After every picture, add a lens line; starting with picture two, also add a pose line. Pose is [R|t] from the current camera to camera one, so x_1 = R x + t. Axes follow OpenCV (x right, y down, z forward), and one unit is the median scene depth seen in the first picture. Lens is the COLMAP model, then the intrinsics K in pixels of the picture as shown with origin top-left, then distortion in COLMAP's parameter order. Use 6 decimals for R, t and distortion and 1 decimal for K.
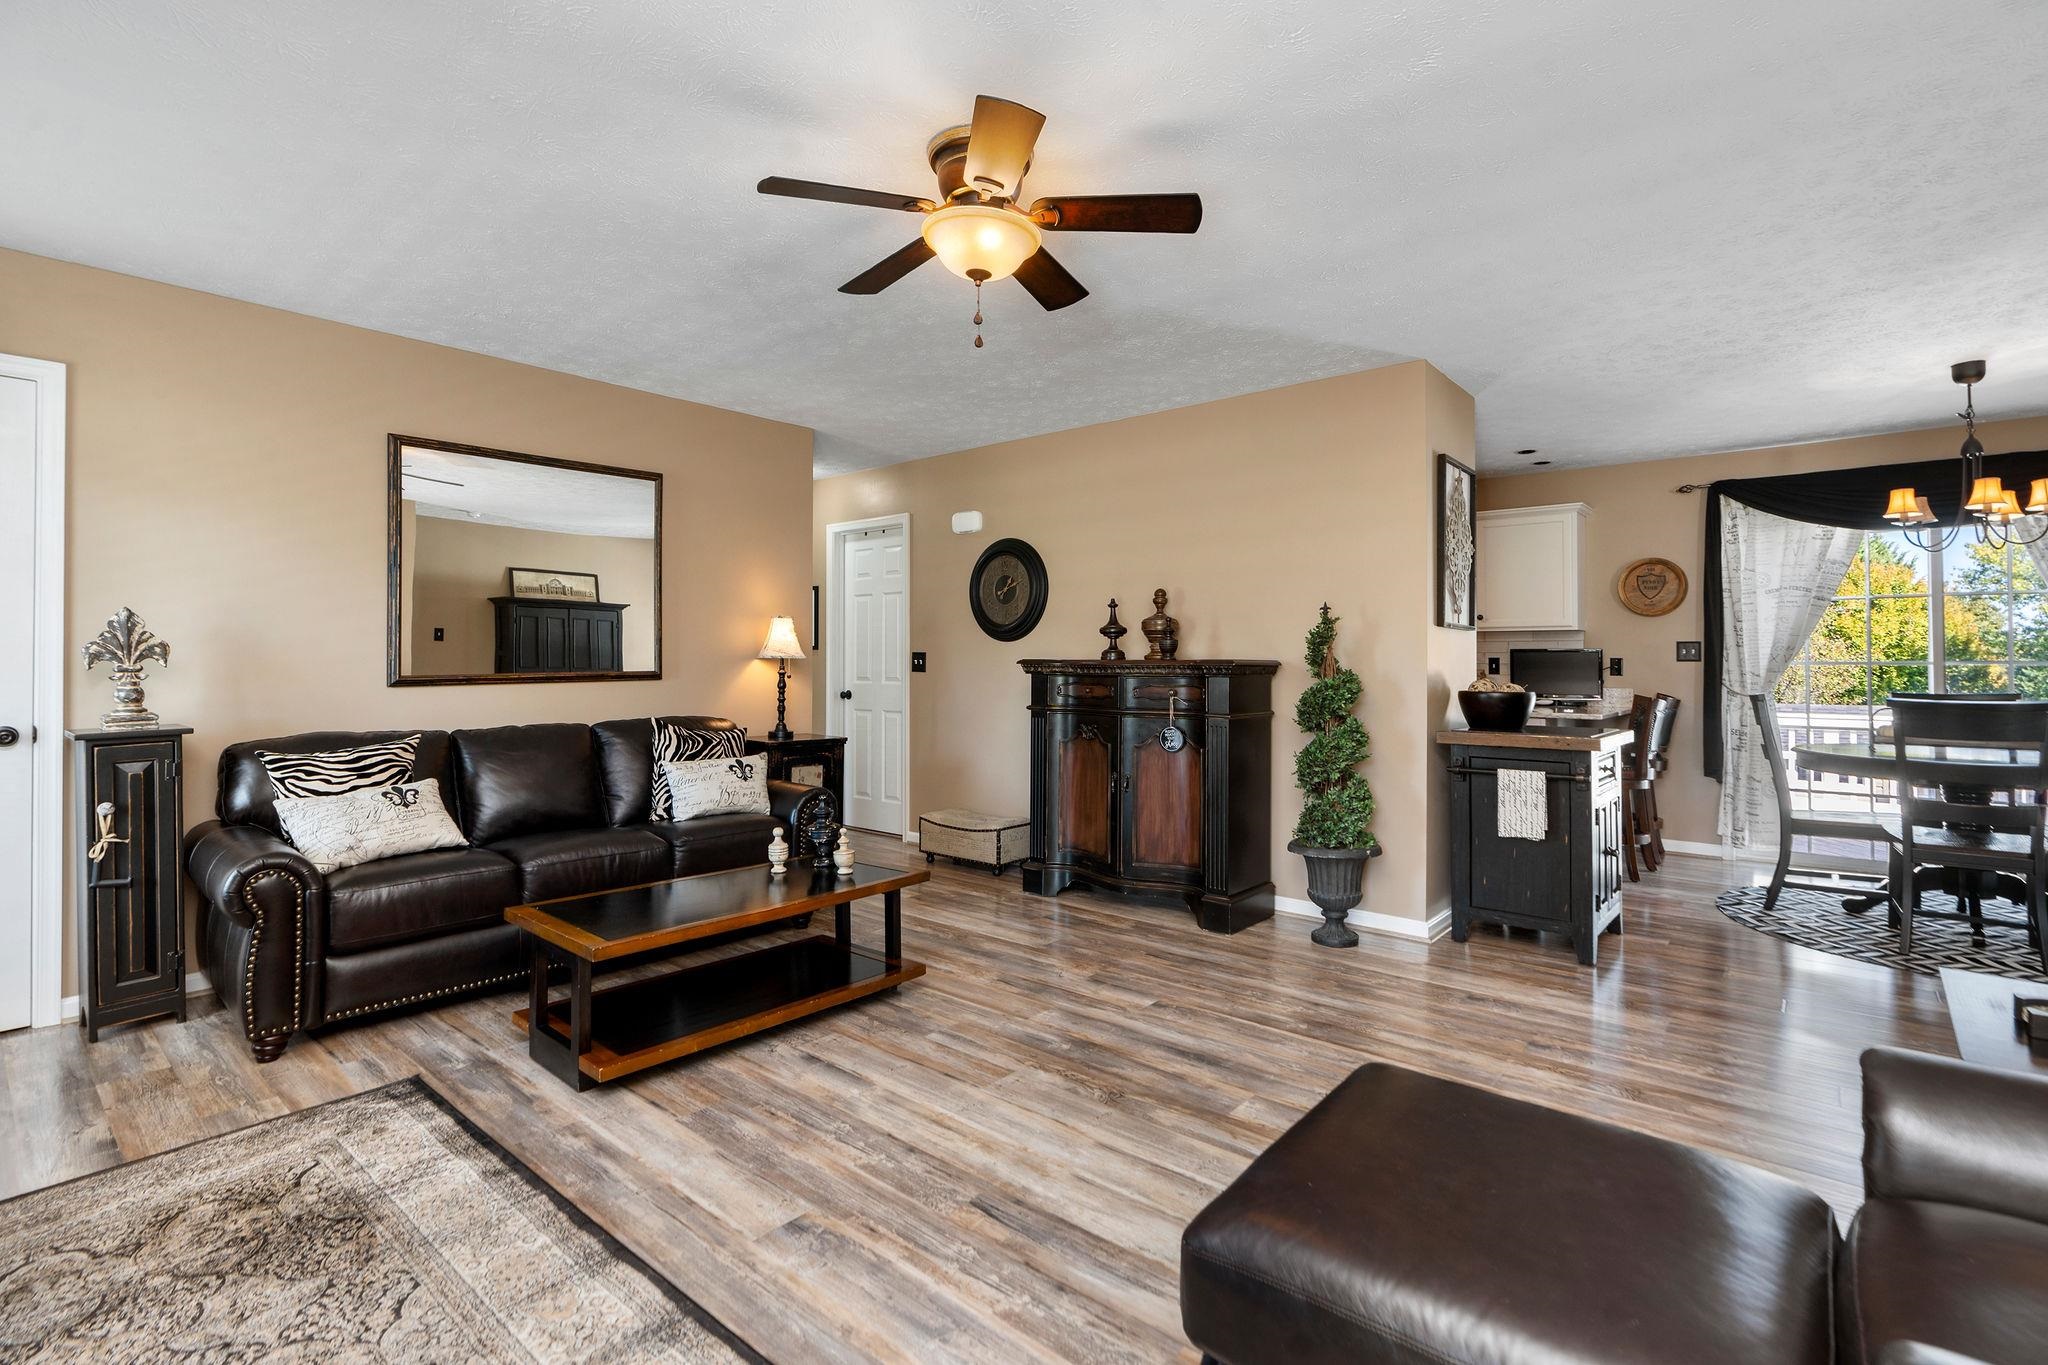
lens RADIAL K [[952.0, 0, 1016.3], [0, 952.0, 652.5], [0, 0, 1]] dist [-0.008774, 0.001936]
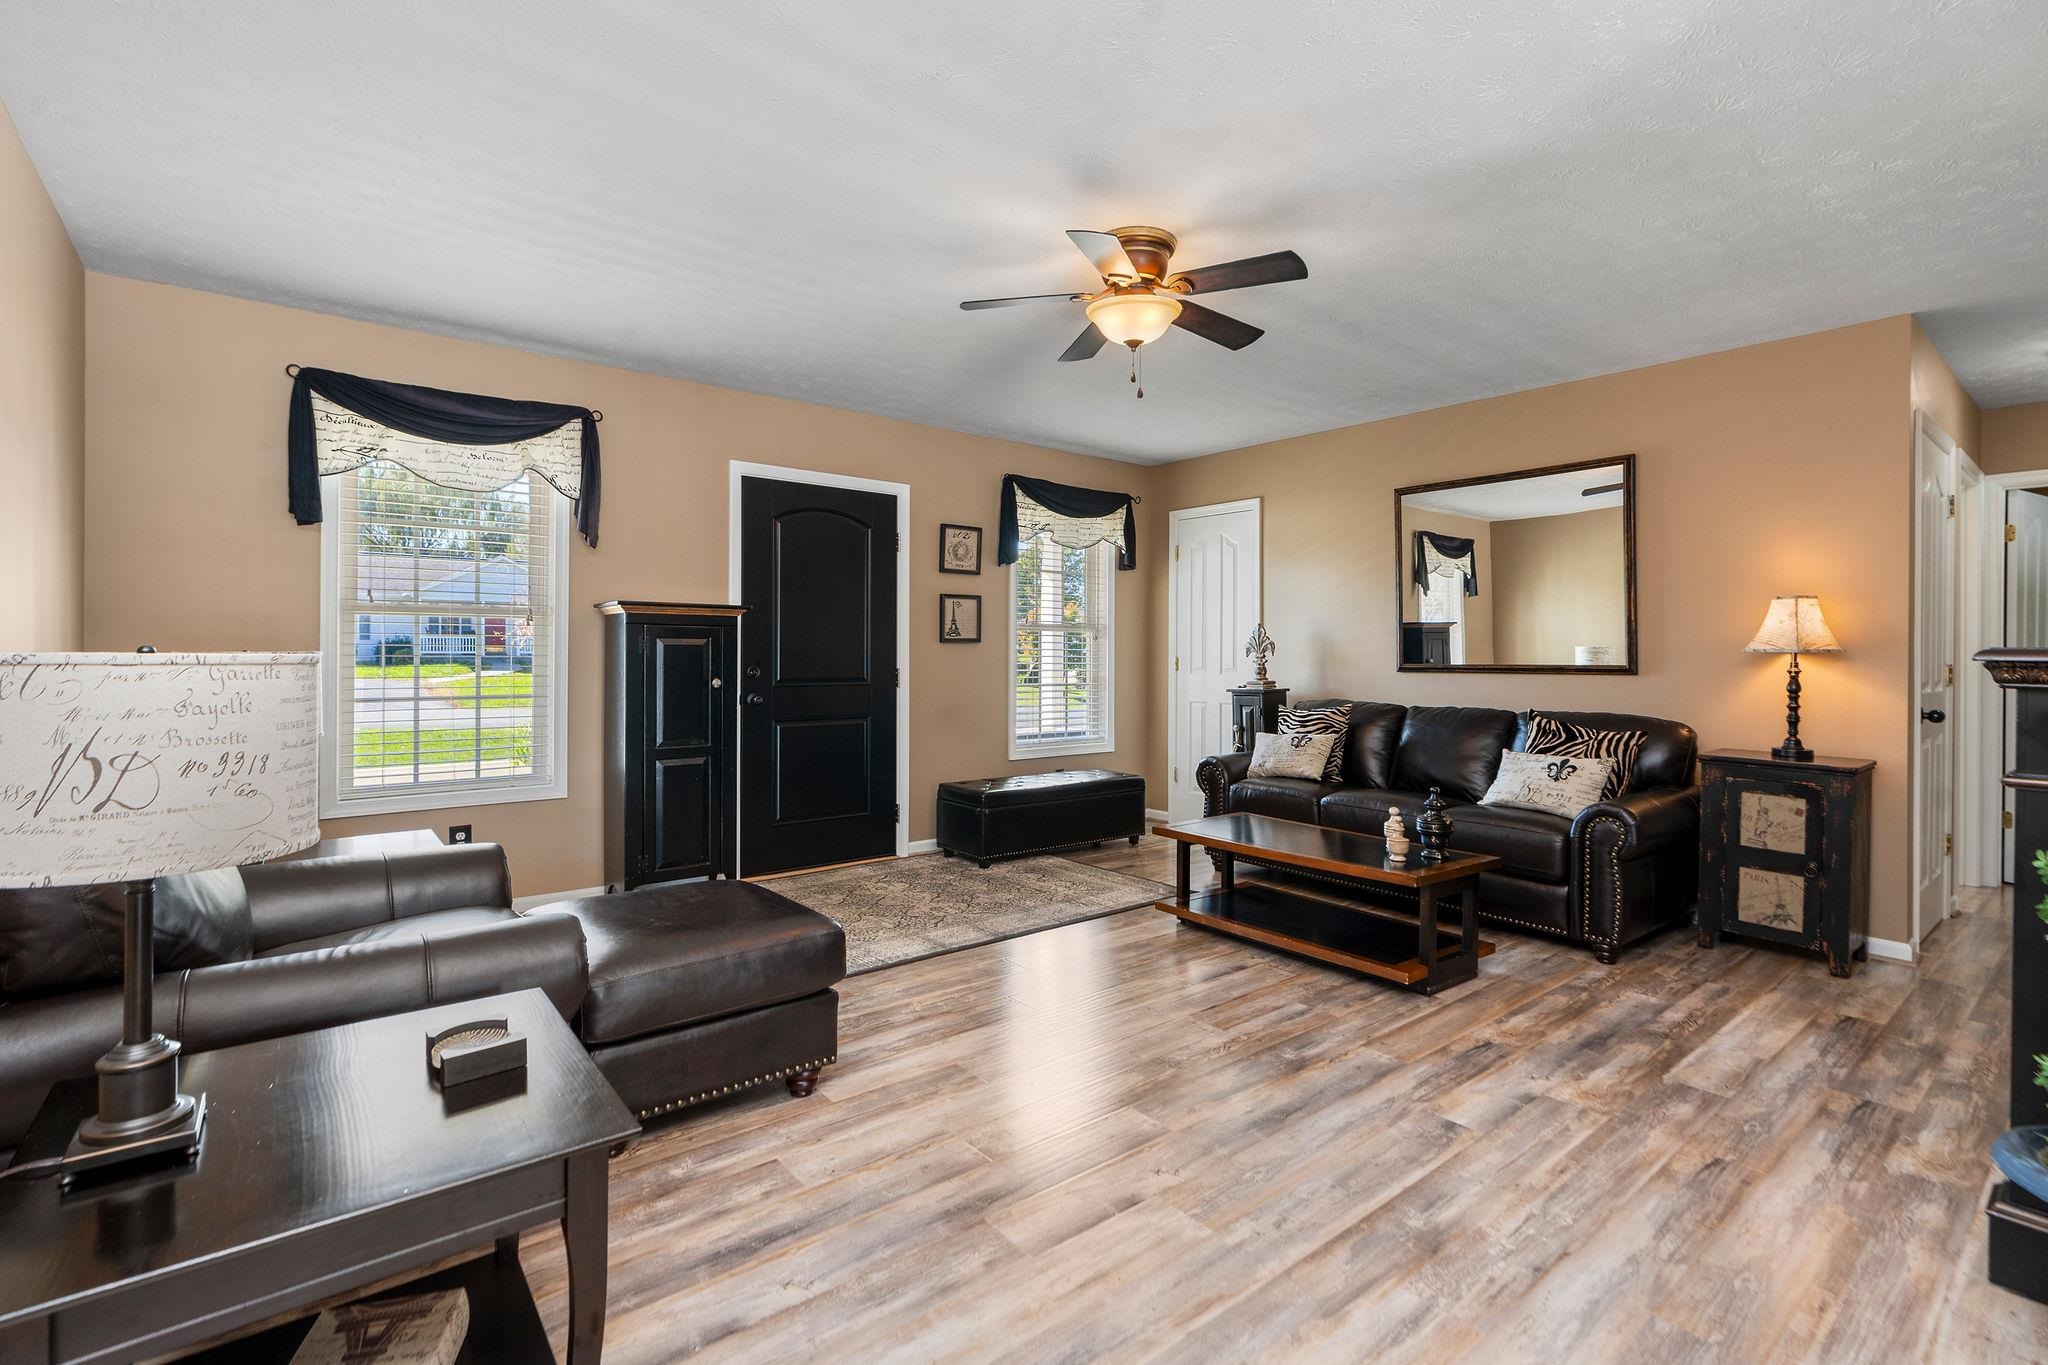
lens RADIAL K [[952.0, 0, 1016.3], [0, 952.0, 652.5], [0, 0, 1]] dist [-0.008774, 0.001936]
pose [[-0.175189, 0.000069, -0.984535, 0.993989], [-0.001723, 0.999998, 0.000377, 0.010938], [0.984533, 0.001762, -0.175188, 0.862980]]
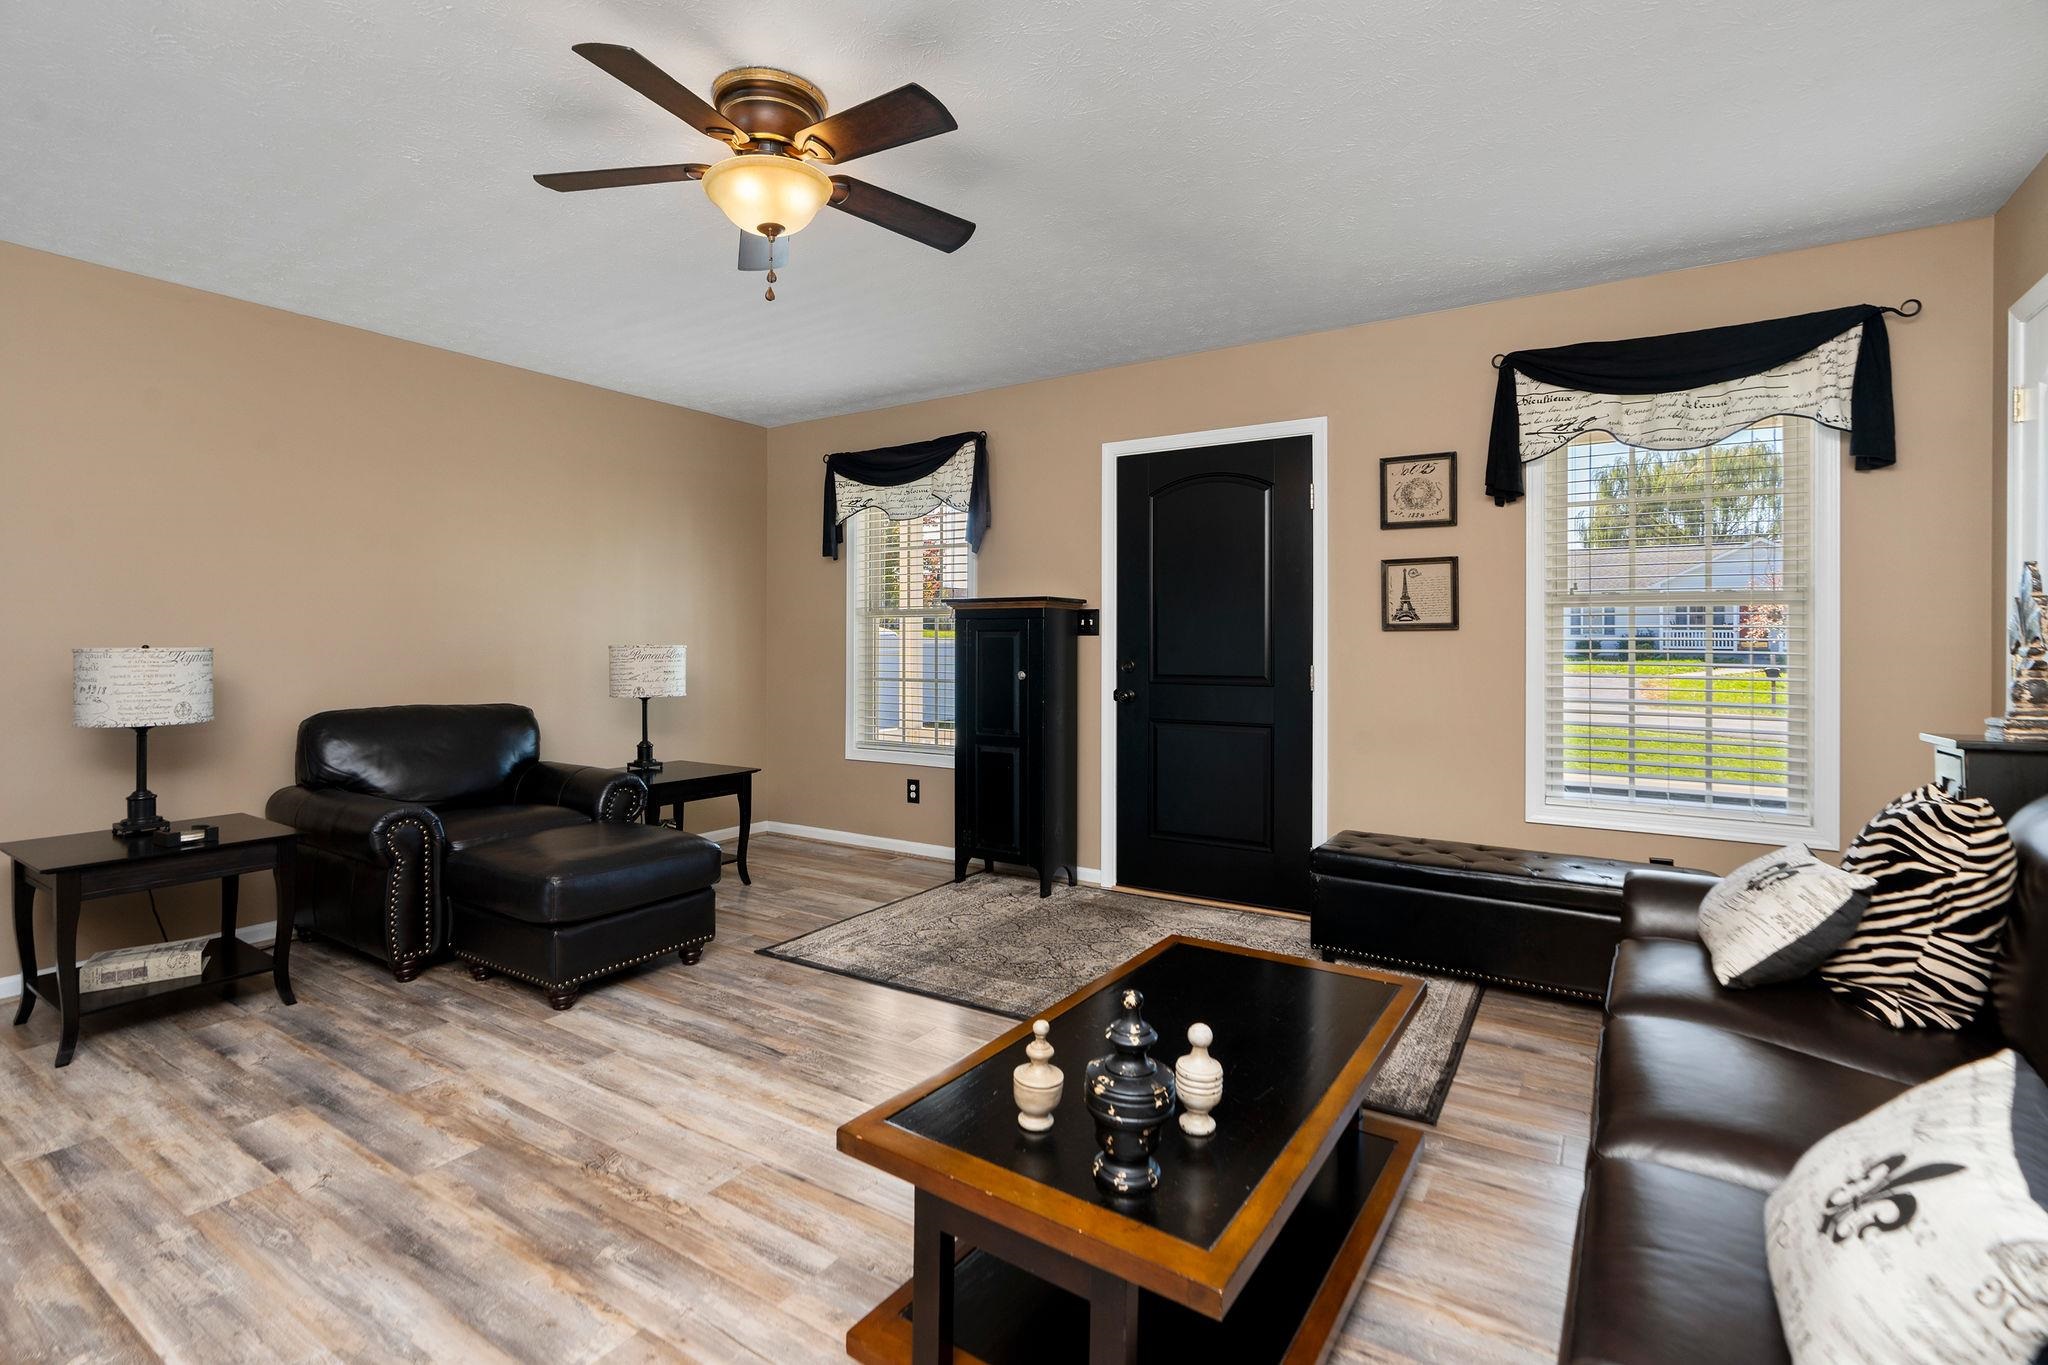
lens RADIAL K [[952.0, 0, 1016.3], [0, 952.0, 652.5], [0, 0, 1]] dist [-0.008774, 0.001936]
pose [[-0.990858, 0.001183, -0.134905, -0.126503], [0.000274, 0.999977, 0.006758, 0.013369], [0.134910, 0.006659, -0.990836, 1.590408]]
